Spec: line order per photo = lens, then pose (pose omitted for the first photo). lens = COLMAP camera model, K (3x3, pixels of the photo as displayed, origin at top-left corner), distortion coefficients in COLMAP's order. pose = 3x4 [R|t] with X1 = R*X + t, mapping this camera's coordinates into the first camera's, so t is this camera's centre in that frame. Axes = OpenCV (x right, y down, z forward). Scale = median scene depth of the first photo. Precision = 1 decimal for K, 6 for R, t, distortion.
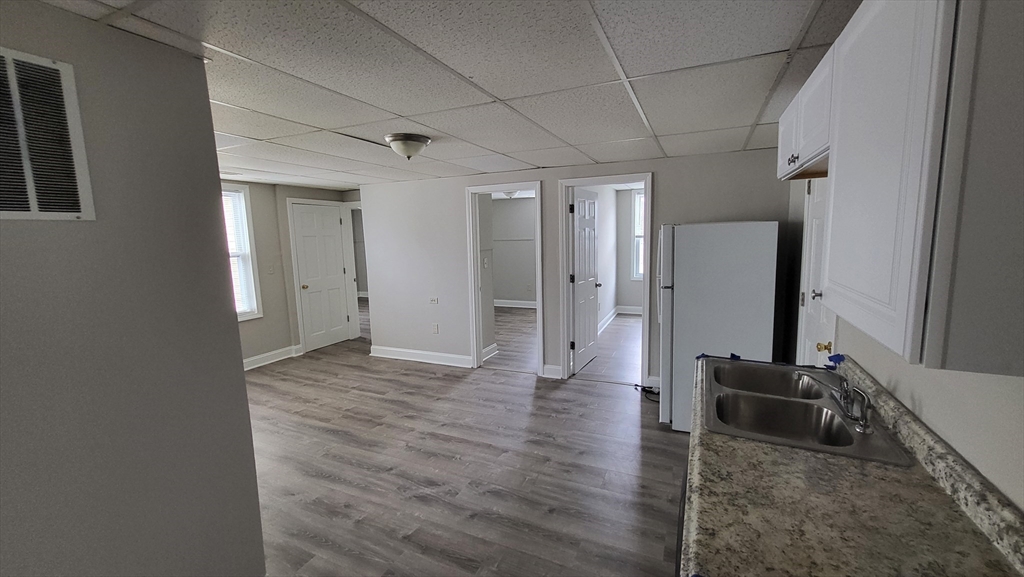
lens RADIAL K [[402.1, 0, 512.7], [0, 402.1, 283.4], [0, 0, 1]] dist [0.001413, -0.001586]
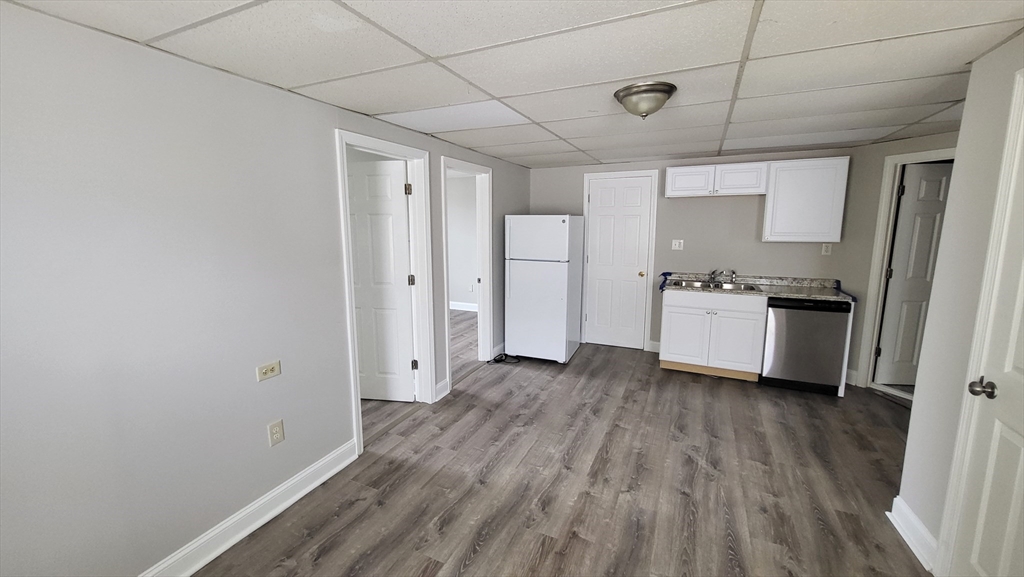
lens RADIAL K [[402.1, 0, 511.8], [0, 402.1, 285.0], [0, 0, 1]] dist [0.001413, -0.001586]
pose [[0.001711, -0.131874, 0.991265, -1.089532], [0.129373, 0.982965, 0.130547, -0.125135], [-0.991595, 0.128019, 0.018742, 1.294703]]
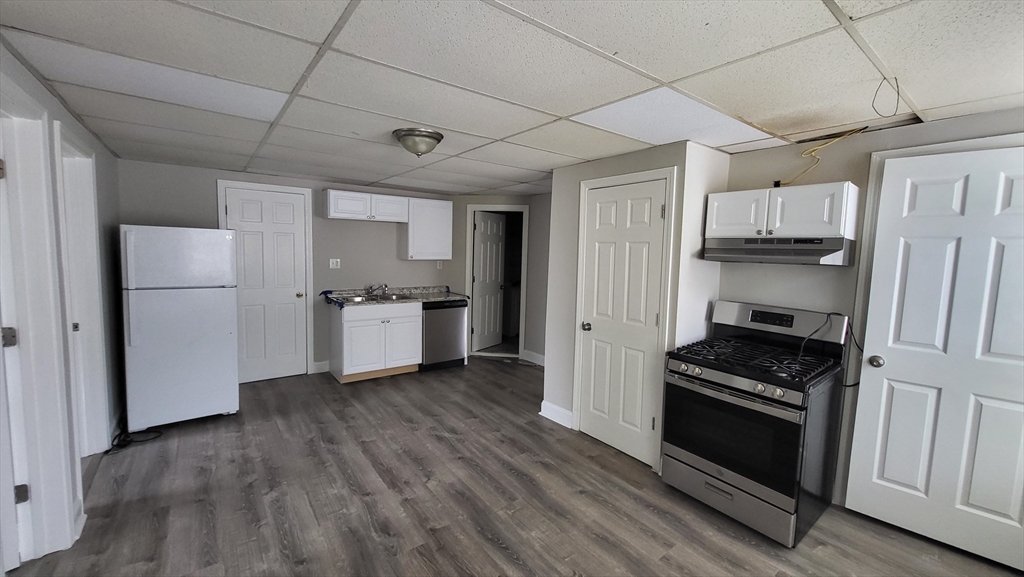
lens RADIAL K [[402.1, 0, 512.6], [0, 402.1, 285.3], [0, 0, 1]] dist [0.001413, -0.001586]
pose [[-0.886733, -0.046021, 0.459985, -0.901521], [0.049297, 0.979945, 0.193075, -0.186403], [-0.459645, 0.193882, -0.866681, 1.781627]]
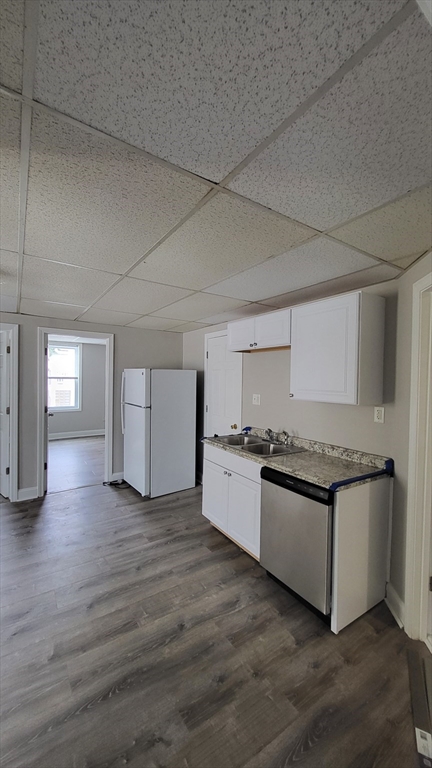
lens RADIAL K [[300.4, 0, 220.5], [0, 300.4, 384.0], [0, 0, 1]] dist [-0.003792, -0.000061]
pose [[0.515260, 0.015832, 0.856888, -0.546879], [0.077486, 0.994874, -0.064975, 0.019370], [-0.853524, 0.099876, 0.511392, 0.141852]]
